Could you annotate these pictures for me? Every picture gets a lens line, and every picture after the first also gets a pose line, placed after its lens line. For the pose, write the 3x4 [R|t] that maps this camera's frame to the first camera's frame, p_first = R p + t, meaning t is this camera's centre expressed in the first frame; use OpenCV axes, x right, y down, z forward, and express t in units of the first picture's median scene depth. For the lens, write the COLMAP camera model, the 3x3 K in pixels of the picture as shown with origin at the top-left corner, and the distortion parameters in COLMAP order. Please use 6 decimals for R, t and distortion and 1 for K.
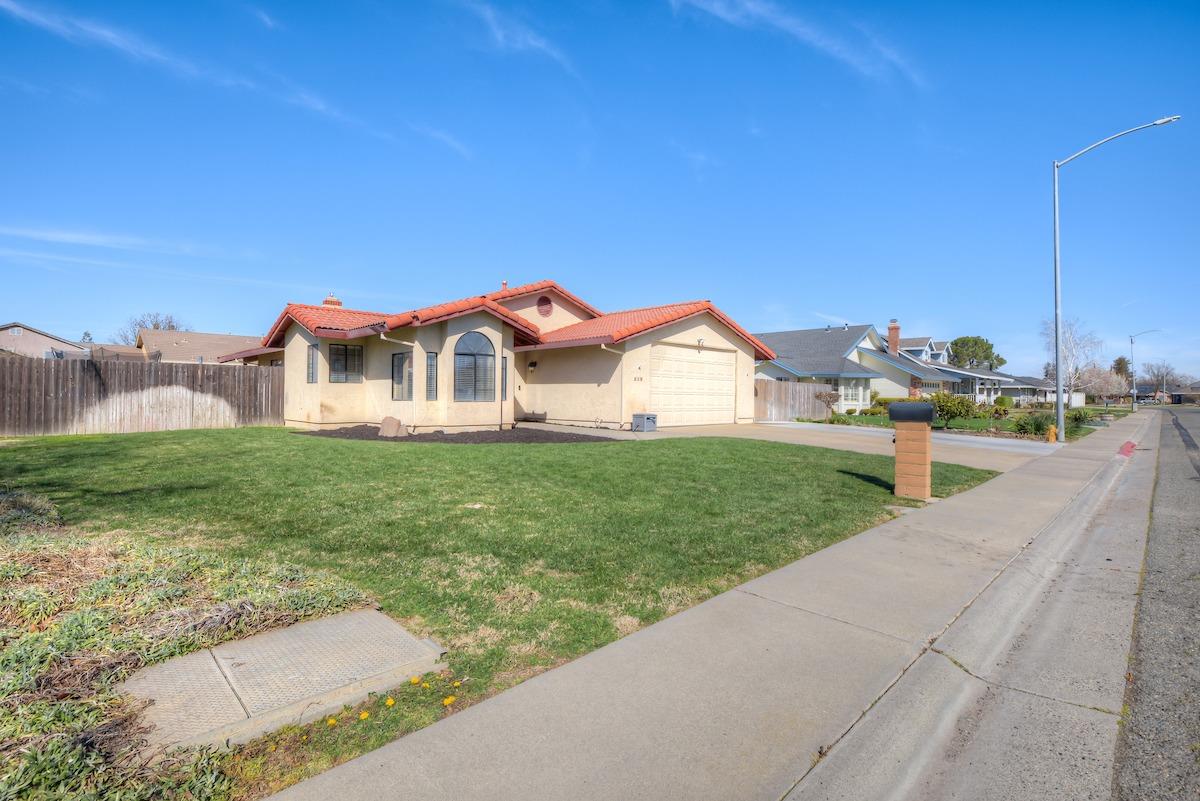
lens RADIAL K [[559.8, 0, 596.4], [0, 559.8, 405.4], [0, 0, 1]] dist [0.002989, 0.000242]
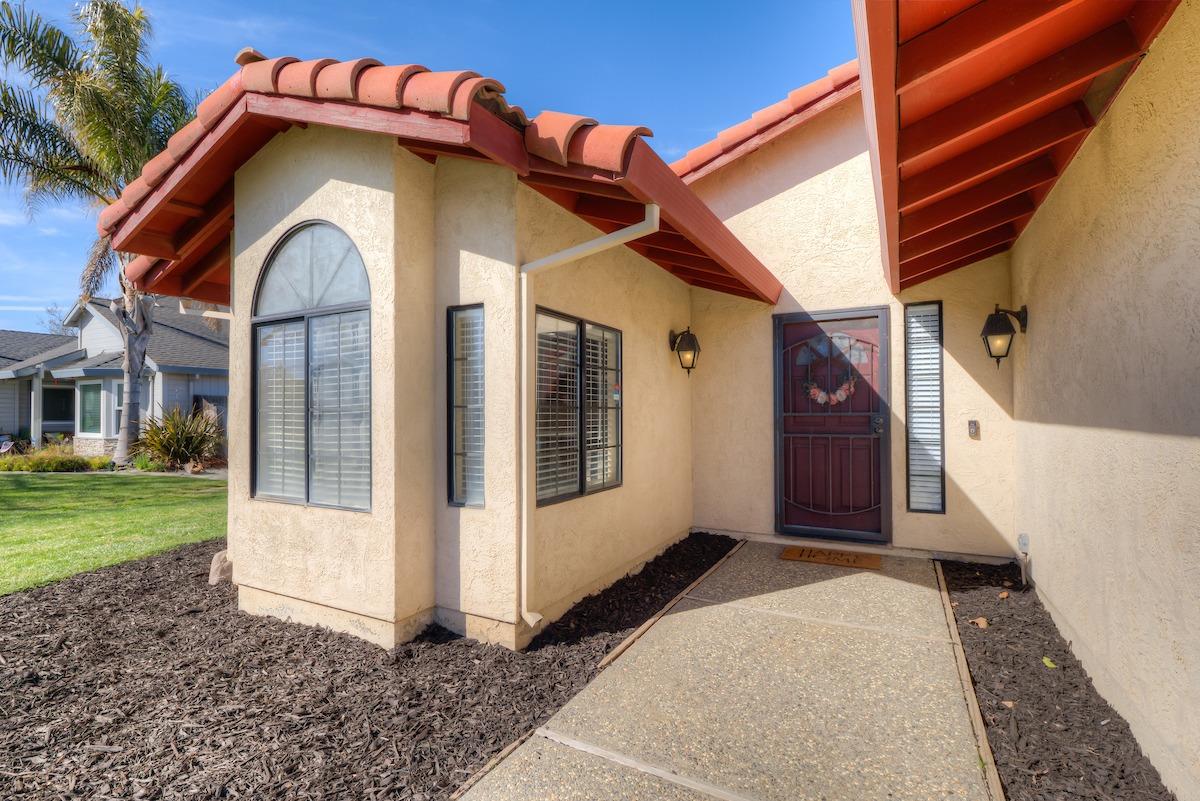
lens RADIAL K [[559.8, 0, 596.4], [0, 559.8, 405.4], [0, 0, 1]] dist [0.002989, 0.000242]
pose [[0.304344, -0.021644, -0.952316, 0.055458], [-0.010628, 0.999602, -0.026115, -0.042998], [0.952503, 0.018069, 0.303993, 0.985588]]
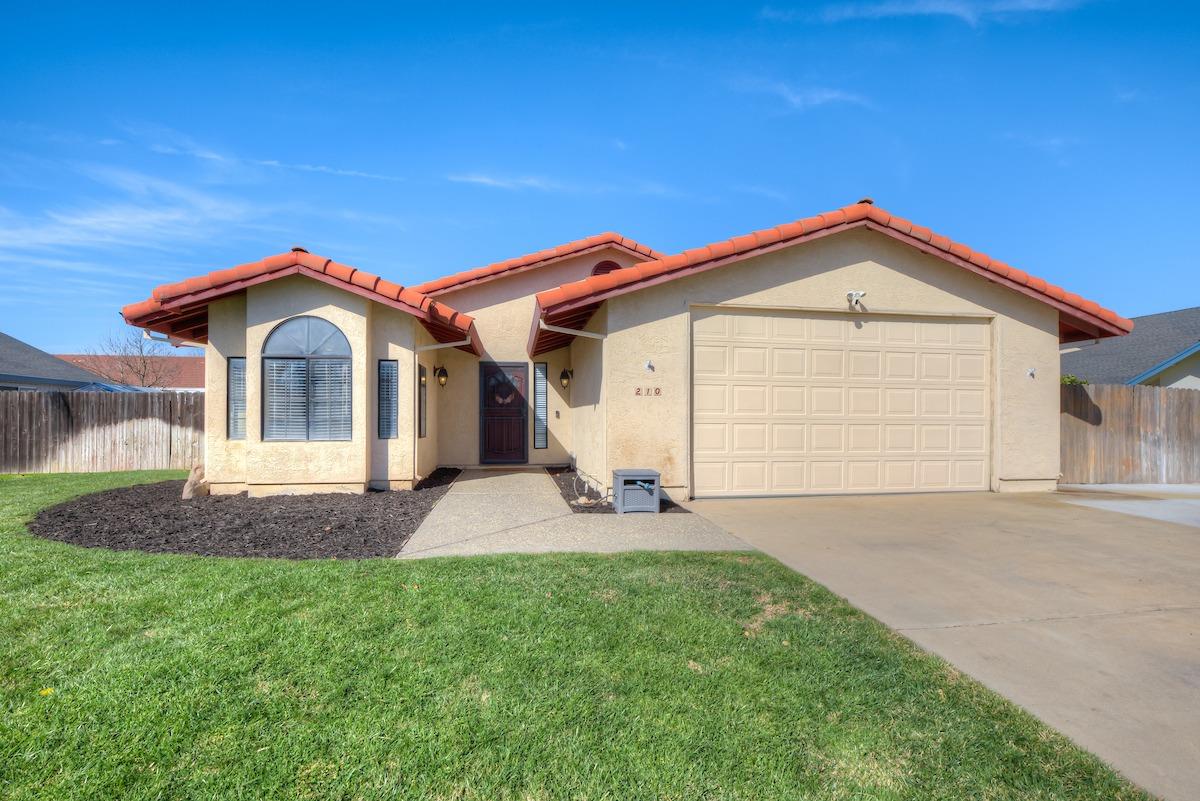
lens RADIAL K [[588.1, 0, 618.8], [0, 588.1, 431.4], [0, 0, 1]] dist [0.001243, -0.000135]
pose [[0.835714, 0.001094, -0.549164, 0.345186], [-0.002445, 0.999996, -0.001728, -0.015398], [0.549160, 0.002787, 0.835713, 0.640365]]
